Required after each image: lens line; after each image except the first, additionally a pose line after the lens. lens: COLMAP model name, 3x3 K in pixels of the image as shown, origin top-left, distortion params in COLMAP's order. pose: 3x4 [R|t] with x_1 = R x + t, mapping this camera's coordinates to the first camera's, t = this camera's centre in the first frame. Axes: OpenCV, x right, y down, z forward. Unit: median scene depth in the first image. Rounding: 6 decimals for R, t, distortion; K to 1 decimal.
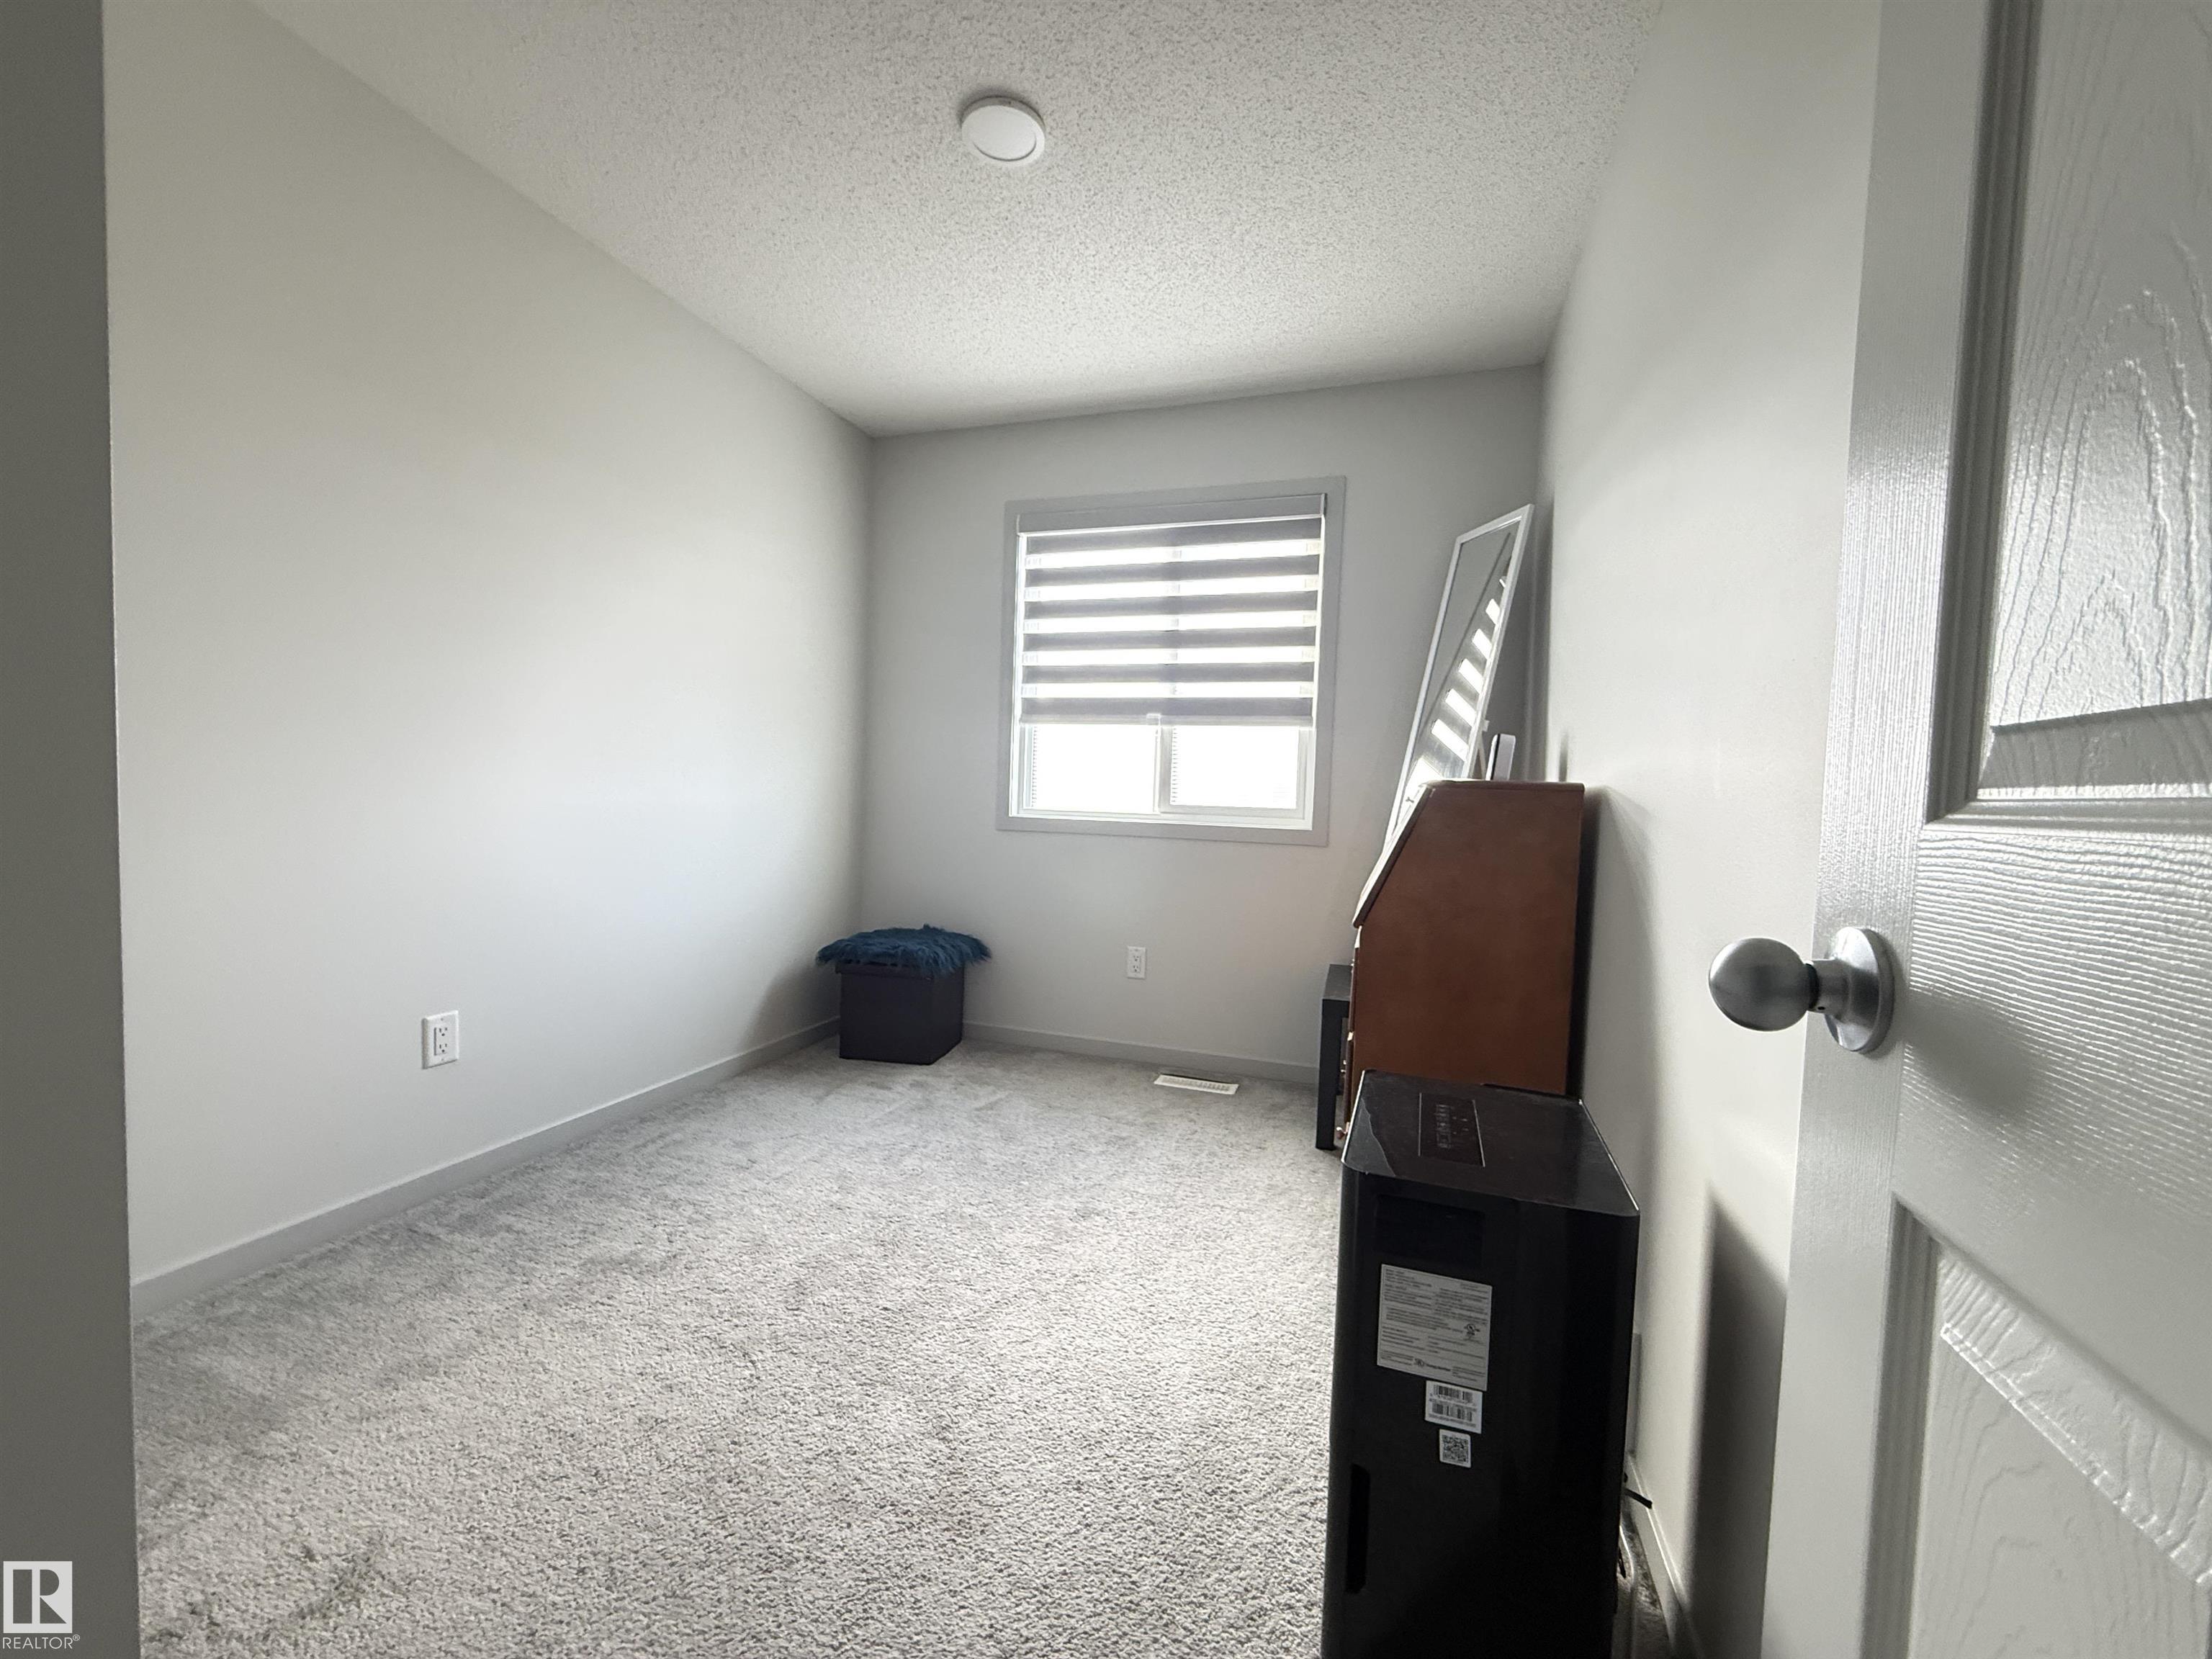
lens RADIAL K [[886.9, 0, 1101.9], [0, 886.9, 829.4], [0, 0, 1]] dist [0.002133, -0.000492]
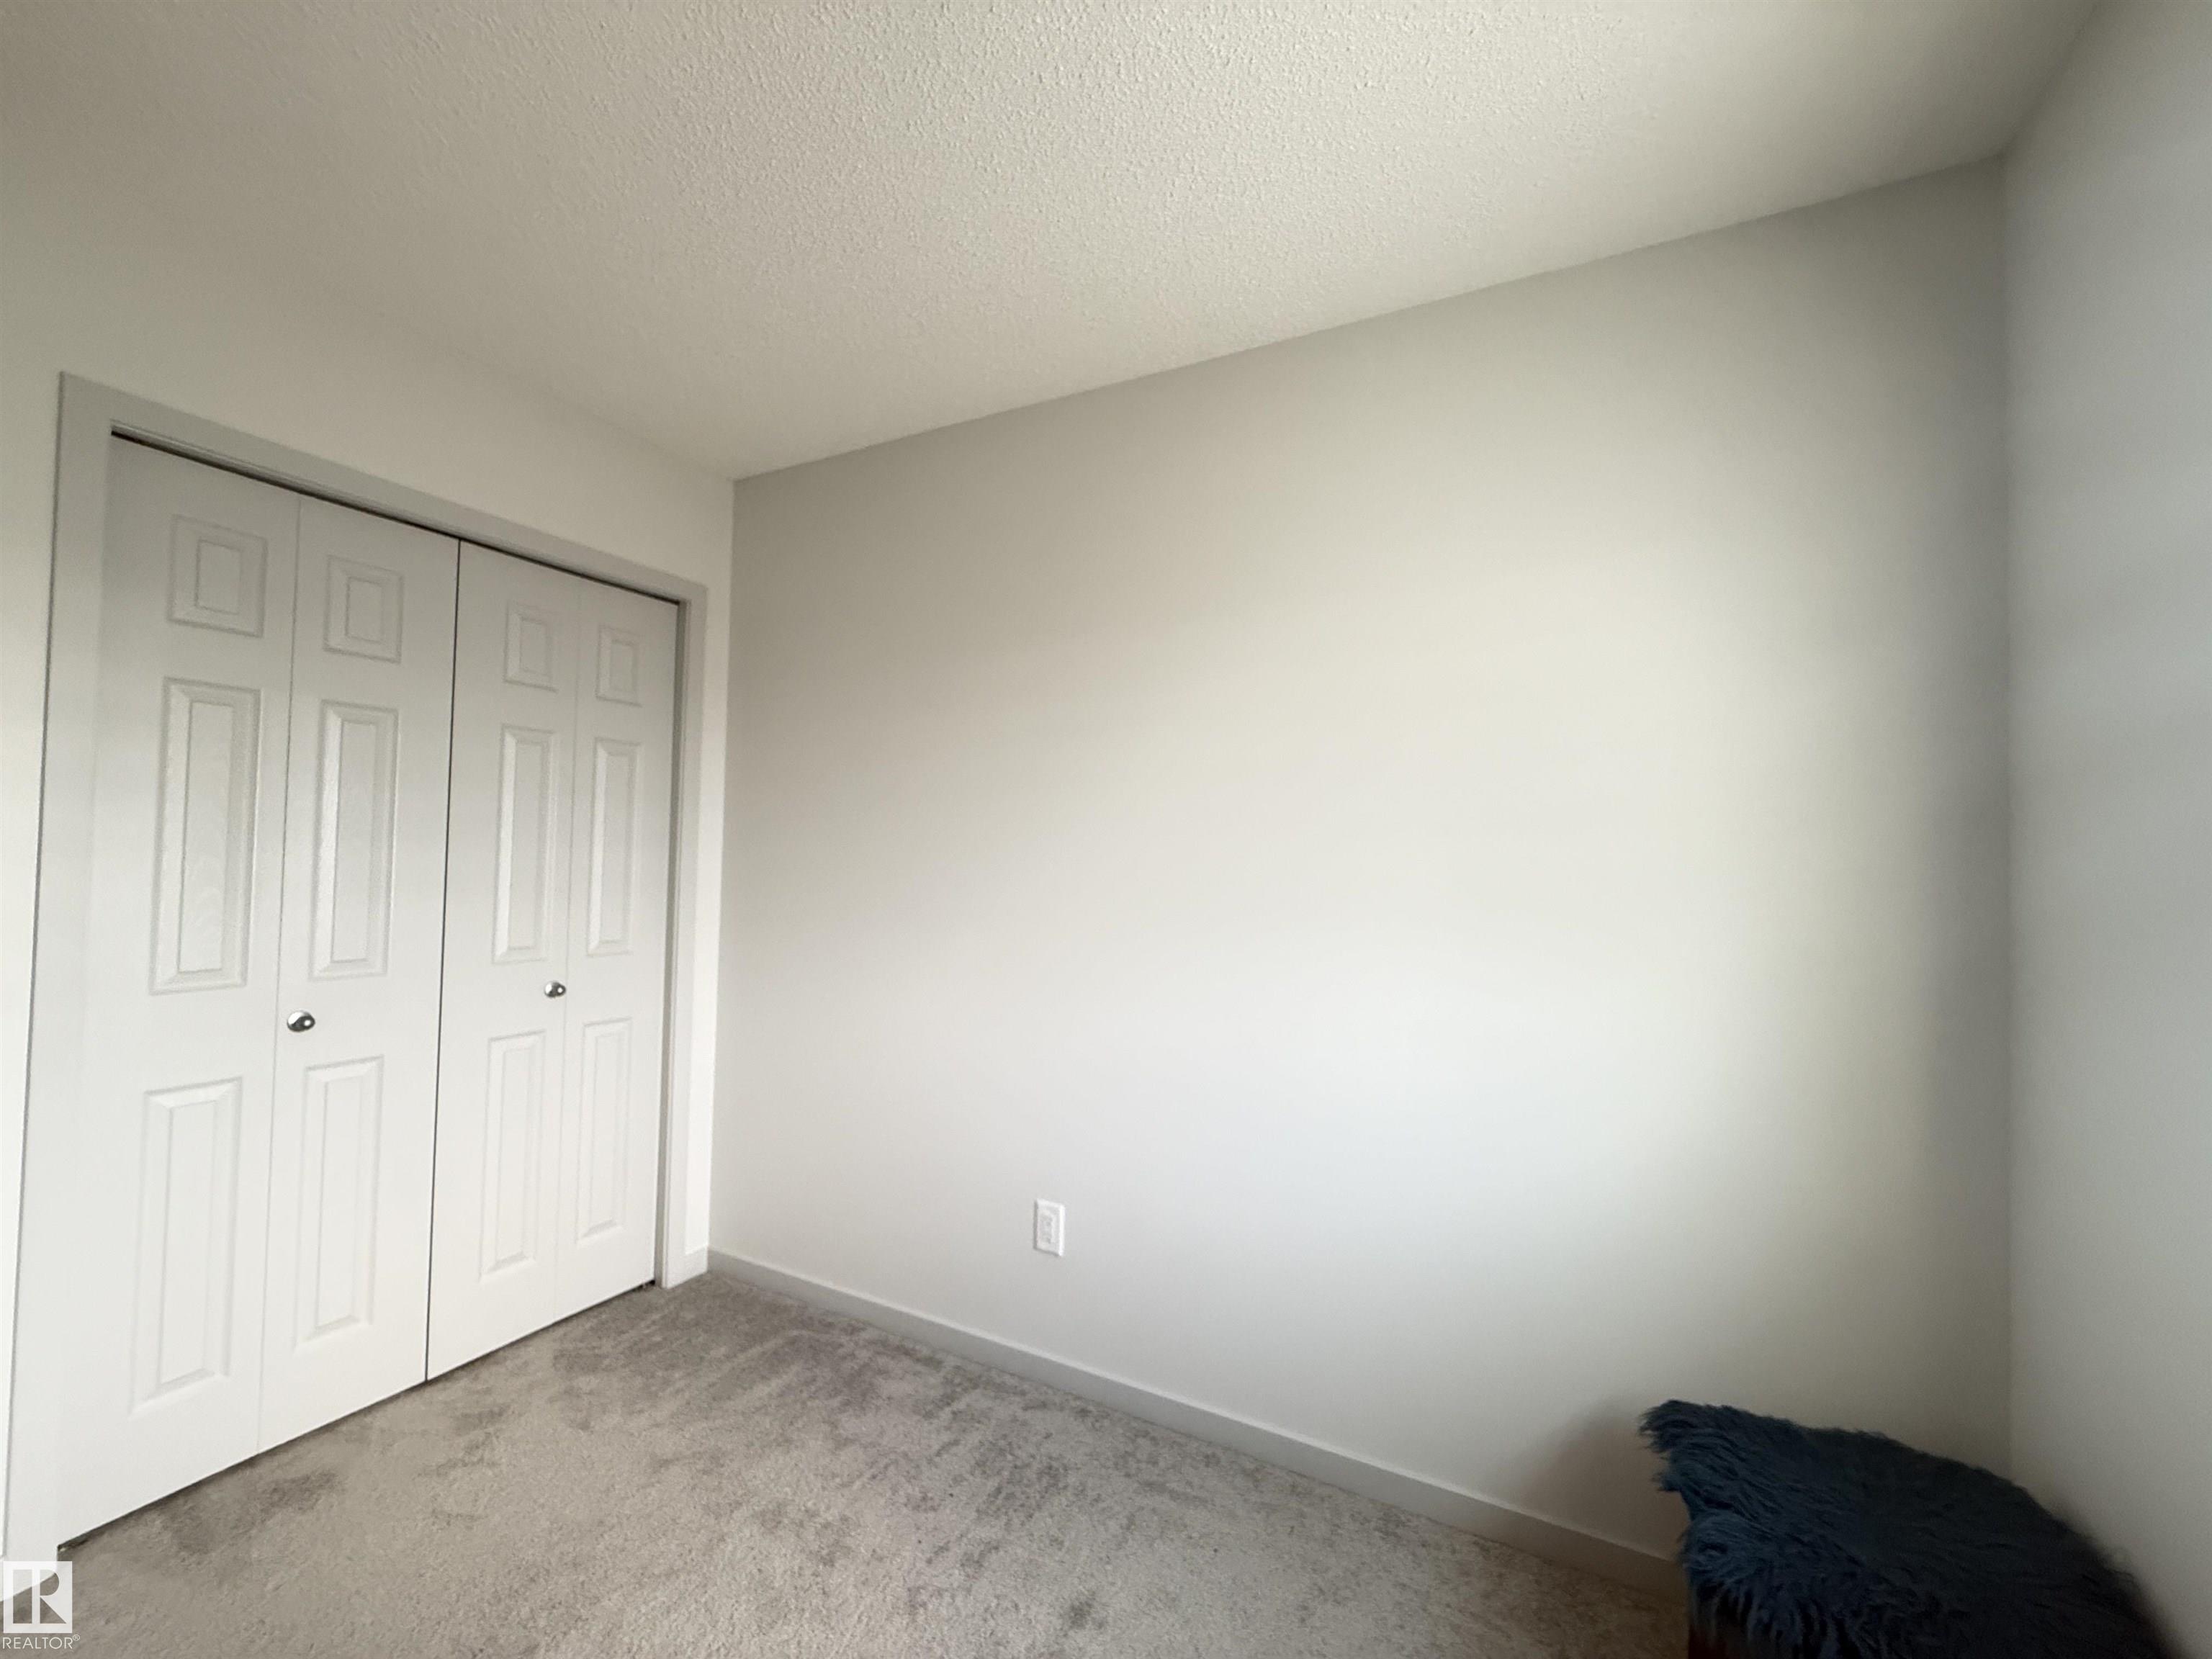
lens RADIAL K [[886.9, 0, 1107.7], [0, 886.9, 825.4], [0, 0, 1]] dist [0.002133, -0.000492]
pose [[-0.171660, -0.072811, -0.982462, 0.305001], [-0.053564, 0.996480, -0.064491, -0.173083], [0.983699, 0.041554, -0.174956, 1.240425]]
